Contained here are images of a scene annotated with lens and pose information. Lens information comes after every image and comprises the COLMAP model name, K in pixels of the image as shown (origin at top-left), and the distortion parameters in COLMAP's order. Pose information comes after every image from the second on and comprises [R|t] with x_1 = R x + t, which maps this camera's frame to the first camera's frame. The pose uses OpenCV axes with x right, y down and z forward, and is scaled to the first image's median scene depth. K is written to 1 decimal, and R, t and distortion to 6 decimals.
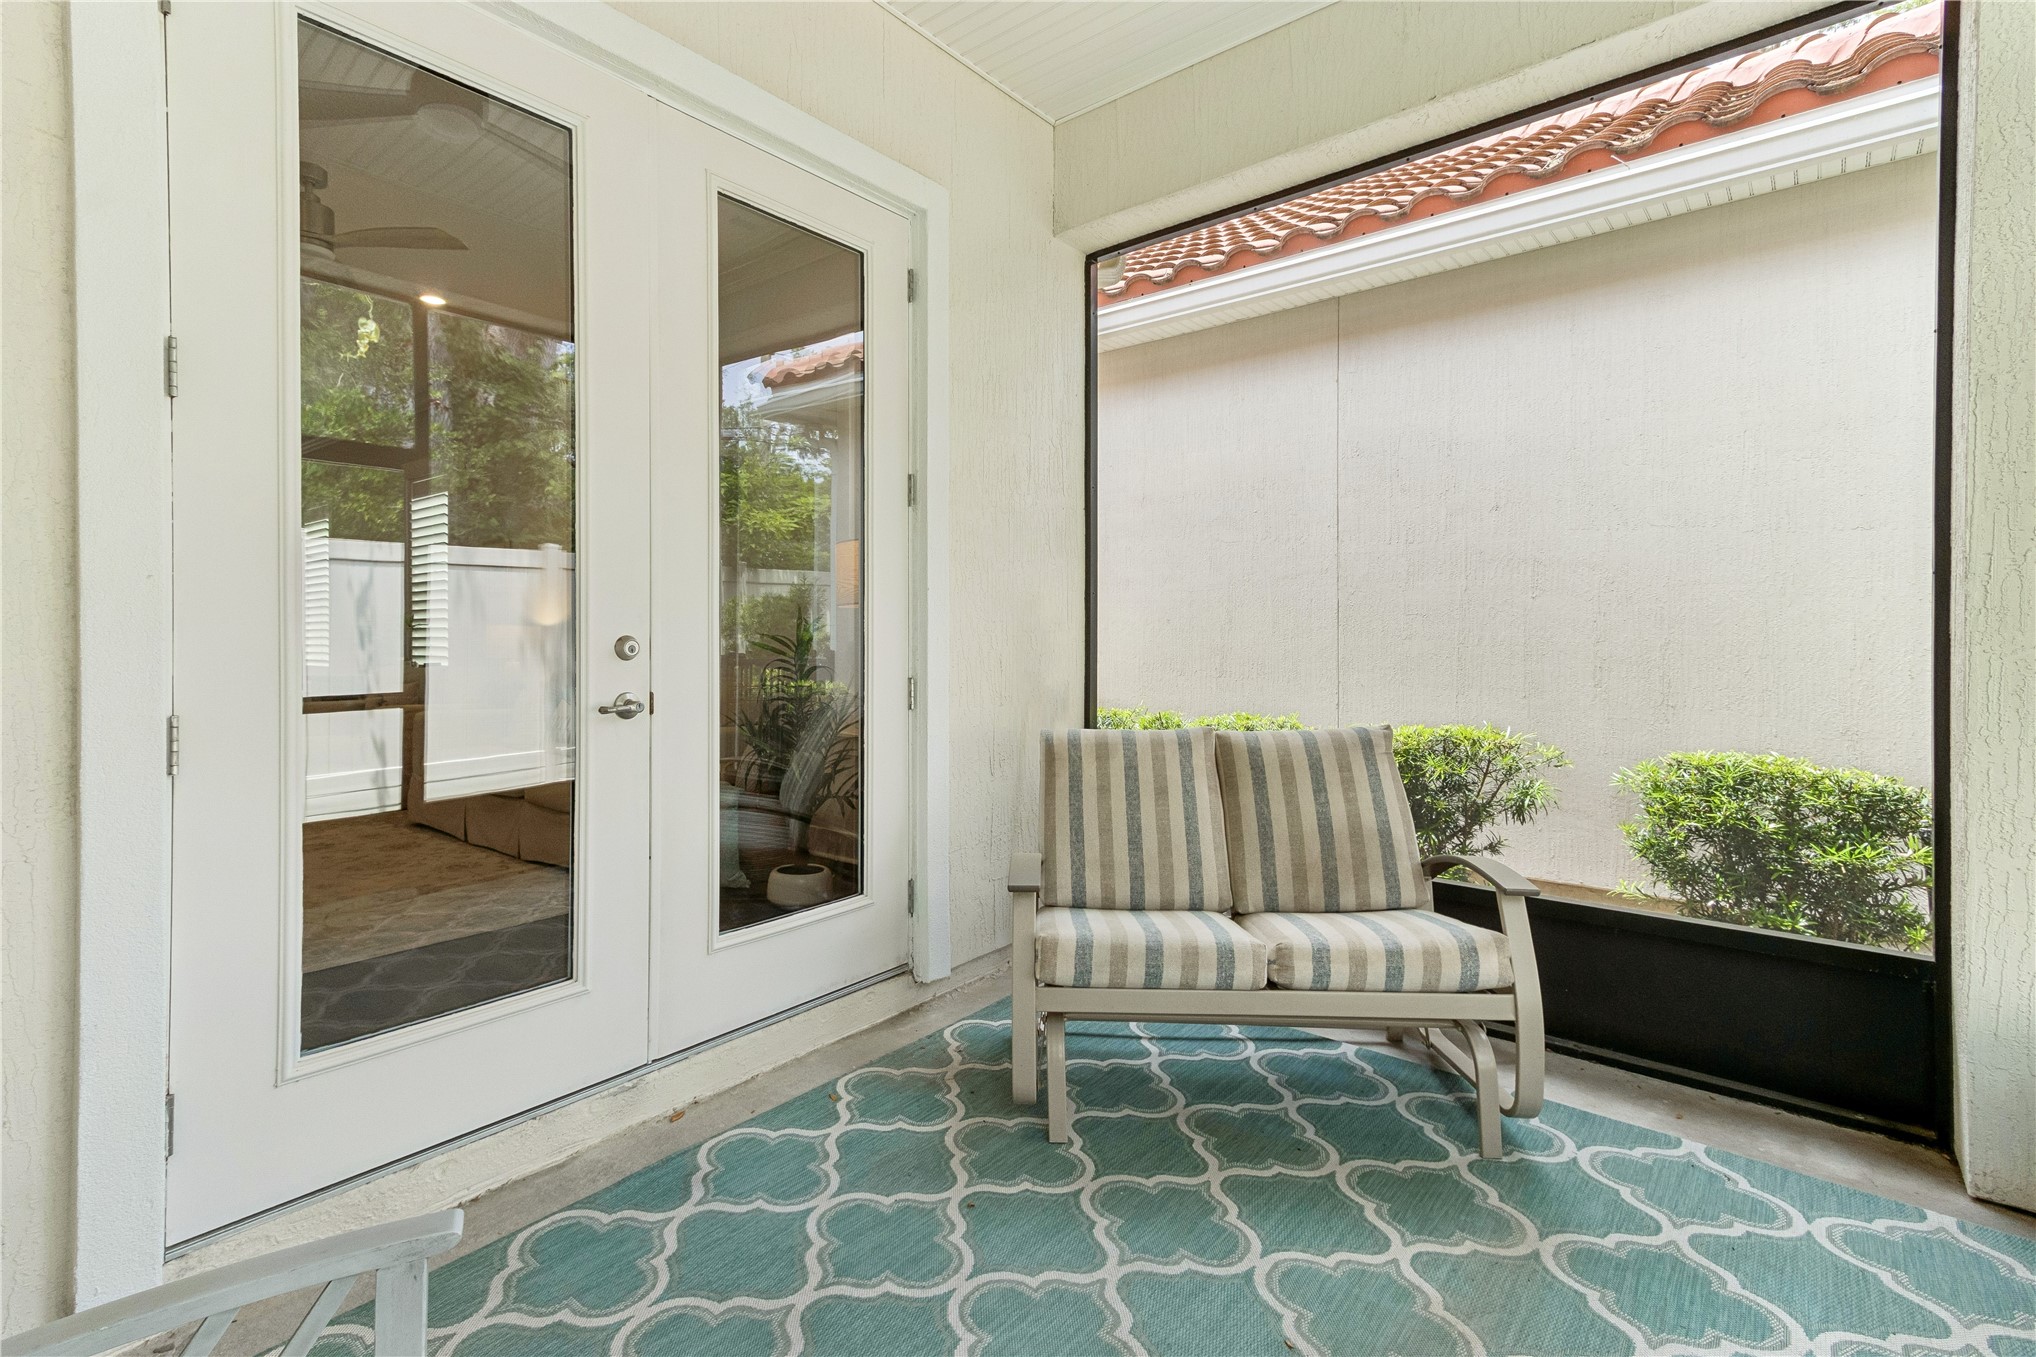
lens RADIAL K [[926.4, 0, 950.8], [0, 926.4, 627.0], [0, 0, 1]] dist [0.024546, -0.000676]
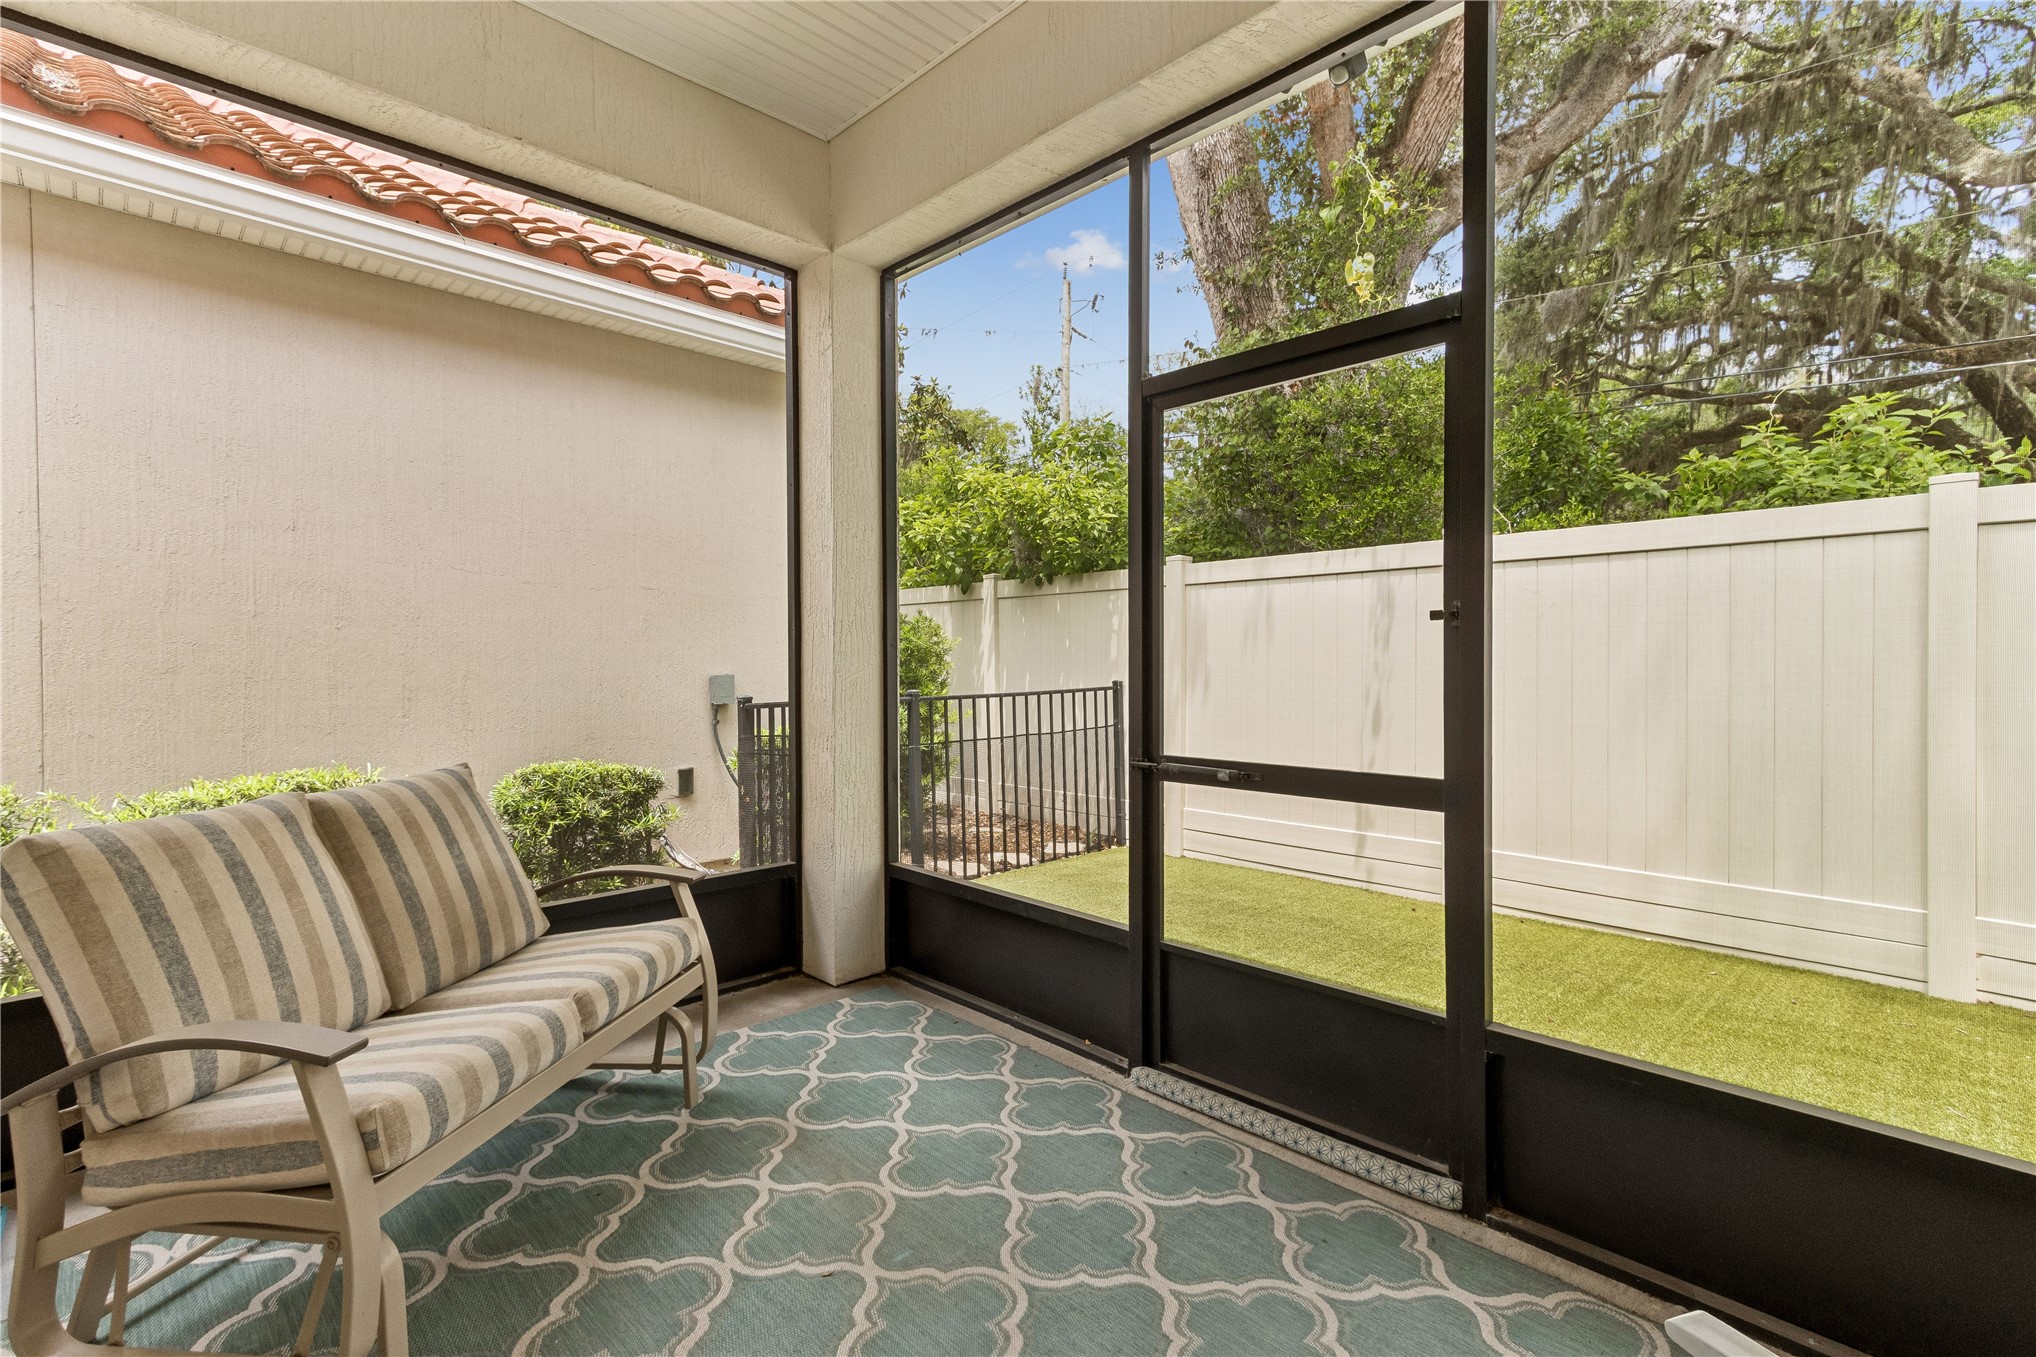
lens RADIAL K [[944.1, 0, 995.5], [0, 944.1, 662.7], [0, 0, 1]] dist [0.031471, -0.001323]
pose [[0.095045, 0.004890, 0.995461, -0.598353], [-0.008976, 0.999951, -0.004055, 0.004080], [-0.995433, -0.008550, 0.095084, 0.508403]]
